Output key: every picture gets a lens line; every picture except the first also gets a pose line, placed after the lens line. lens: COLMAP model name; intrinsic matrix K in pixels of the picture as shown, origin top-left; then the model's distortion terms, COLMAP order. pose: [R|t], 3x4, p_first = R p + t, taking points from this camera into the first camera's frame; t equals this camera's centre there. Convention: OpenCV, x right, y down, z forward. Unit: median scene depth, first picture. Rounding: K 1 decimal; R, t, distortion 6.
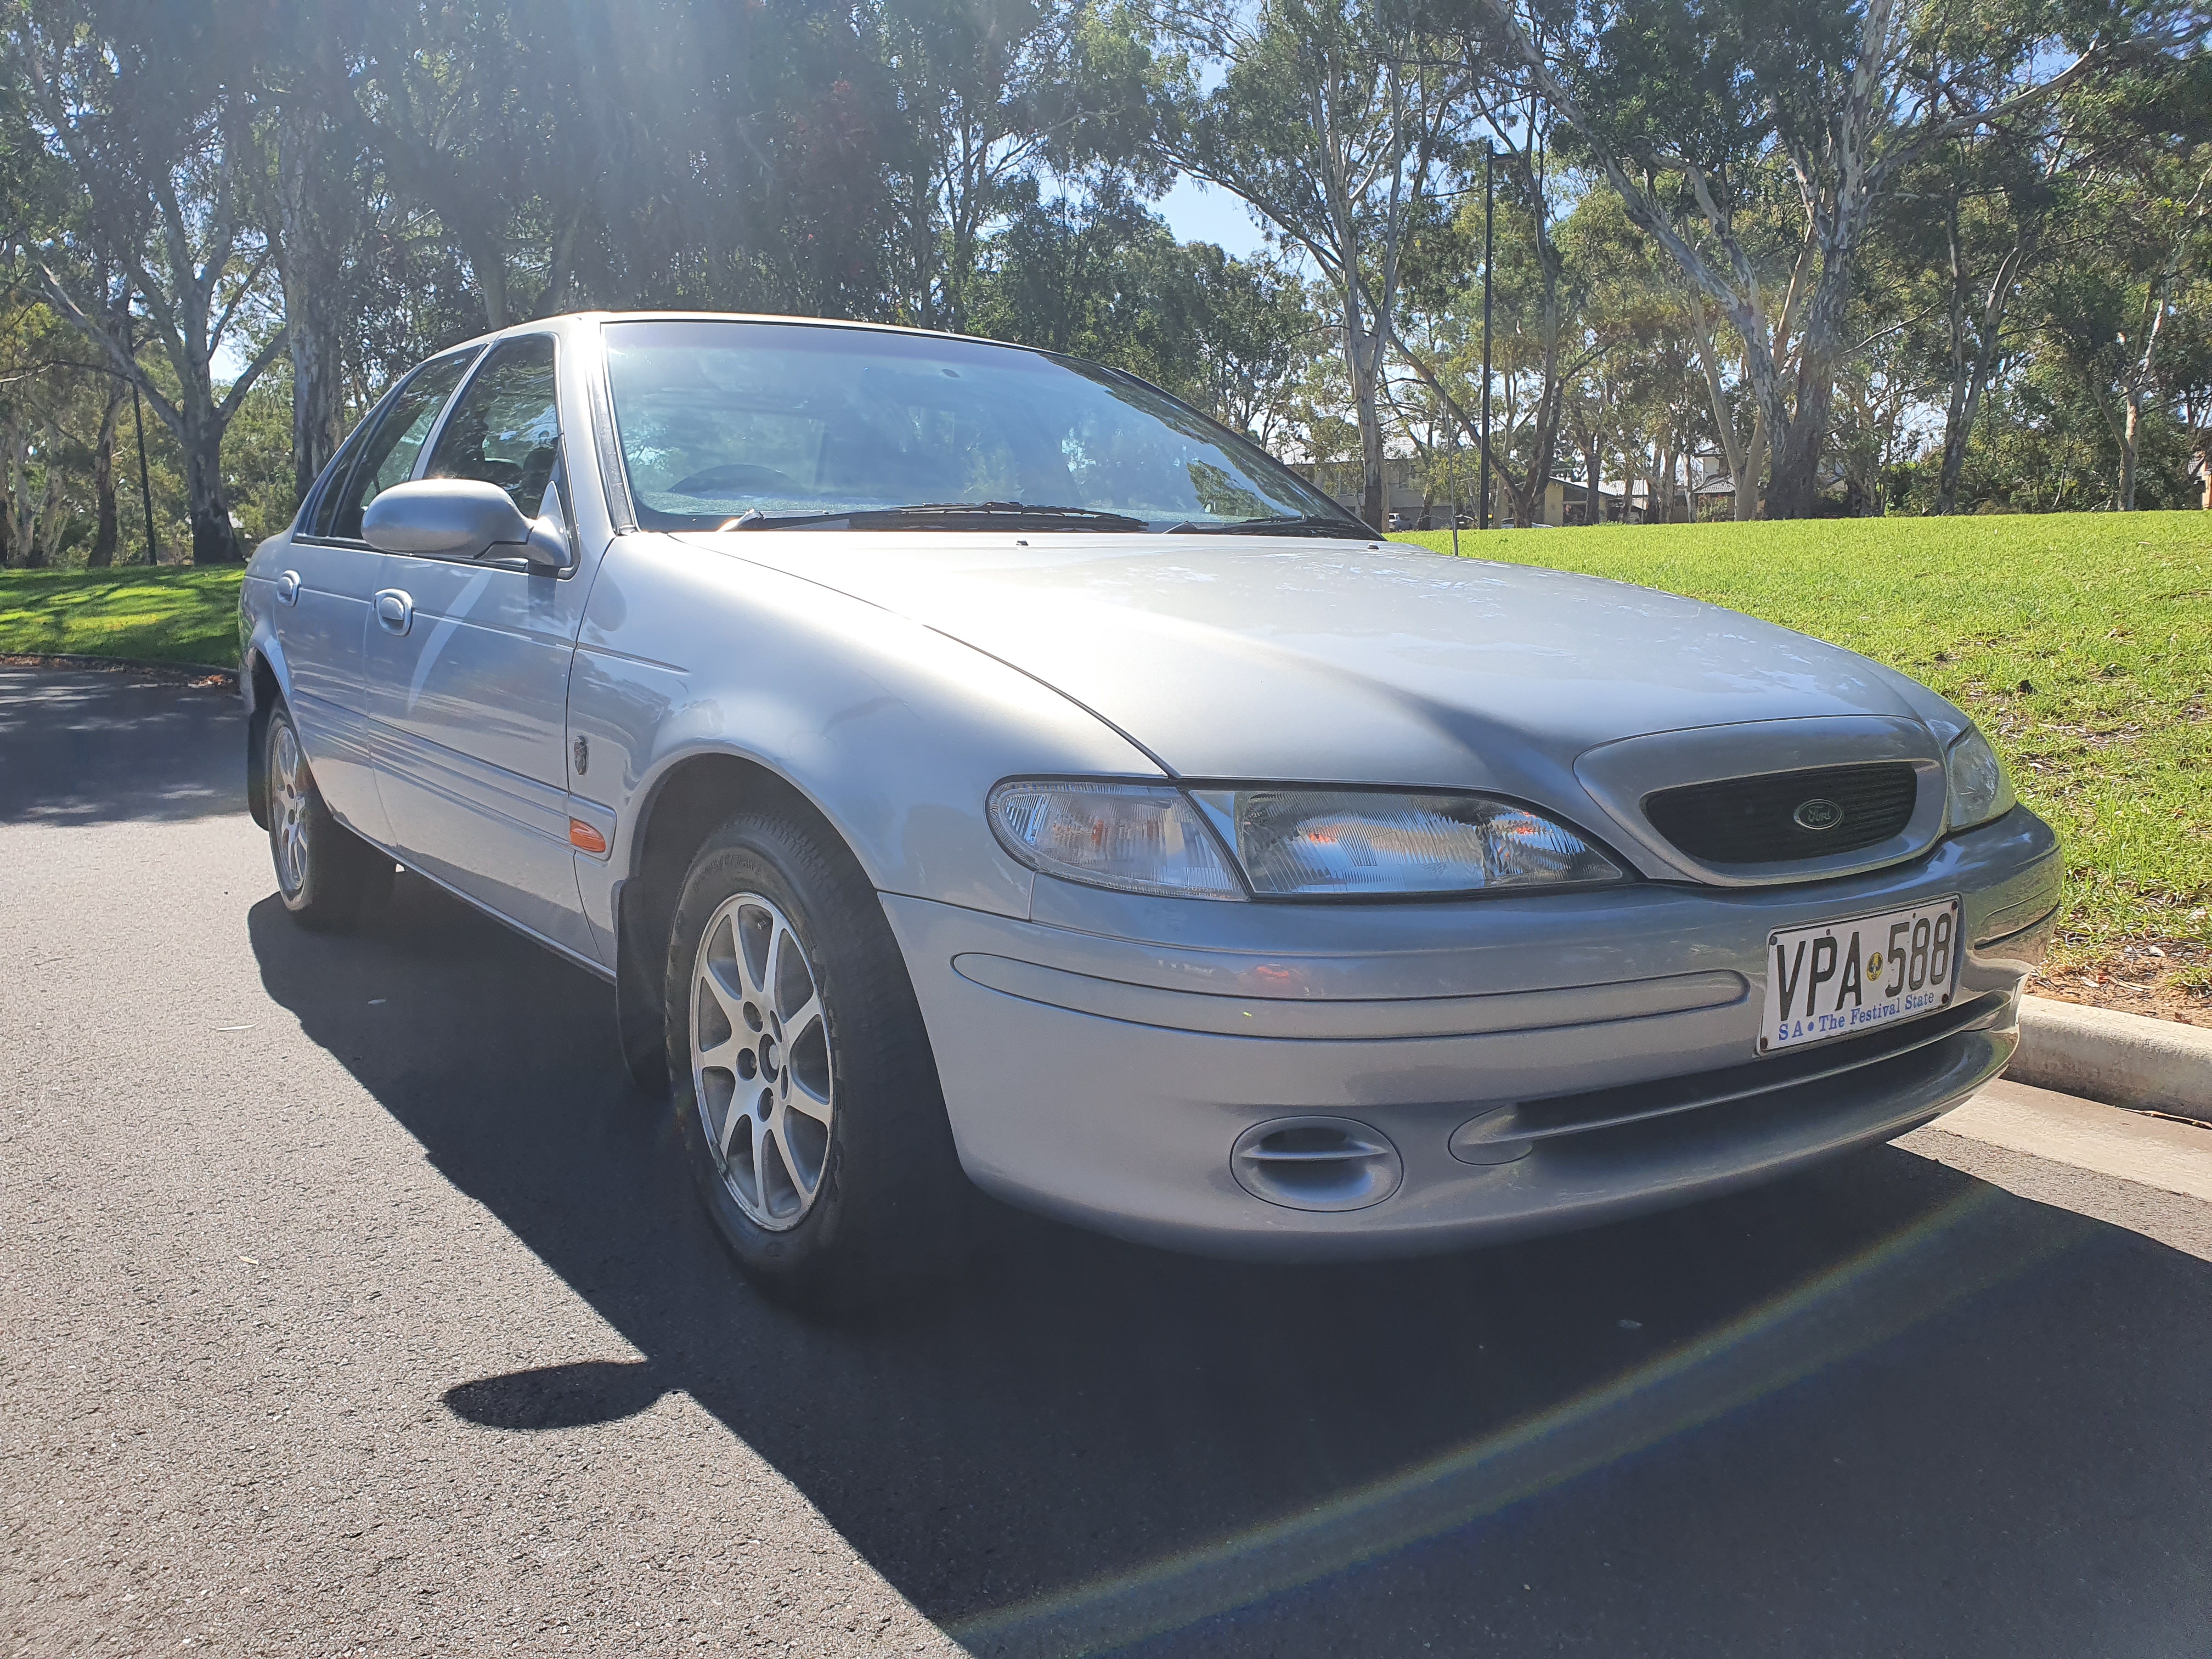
lens RADIAL K [[1646.7, 0, 1087.0], [0, 1646.7, 830.0], [0, 0, 1]] dist [0.020472, -0.005321]
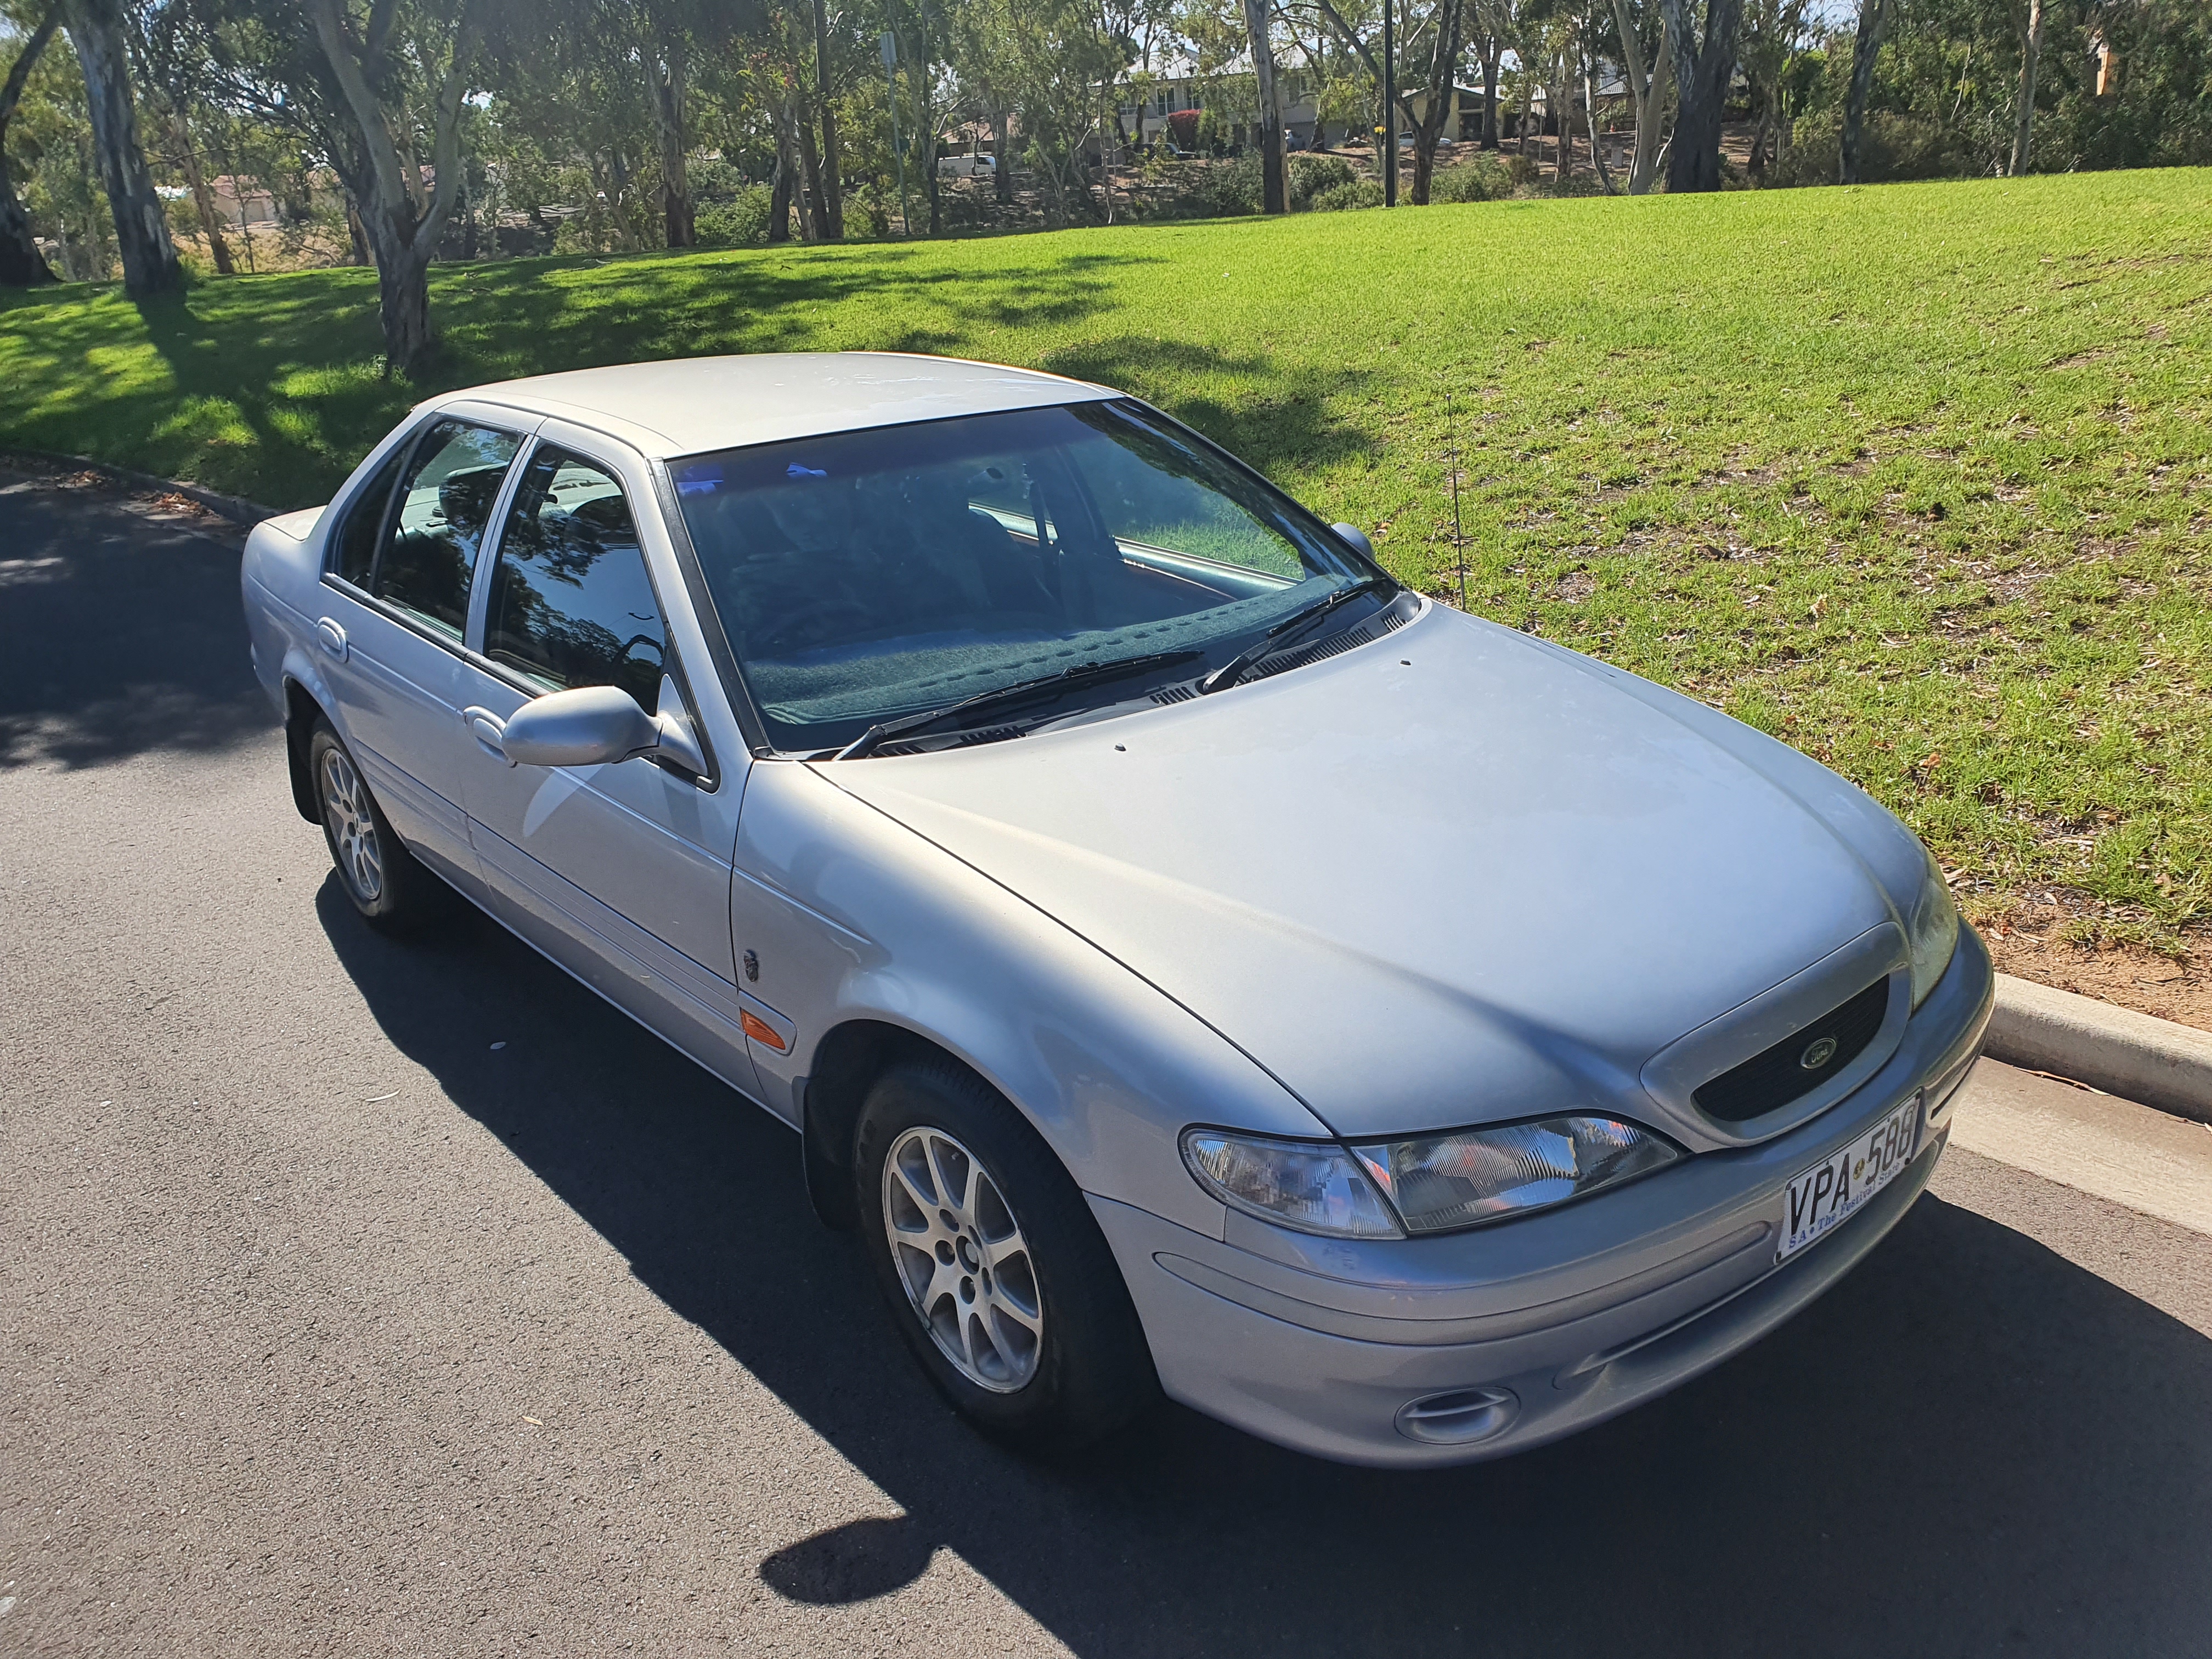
lens RADIAL K [[1646.7, 0, 1124.8], [0, 1646.7, 832.7], [0, 0, 1]] dist [0.020472, -0.005321]
pose [[0.994915, -0.072952, 0.069447, -0.135703], [0.056975, 0.976205, 0.209230, -0.401352], [-0.083058, -0.204210, 0.975397, -0.127589]]
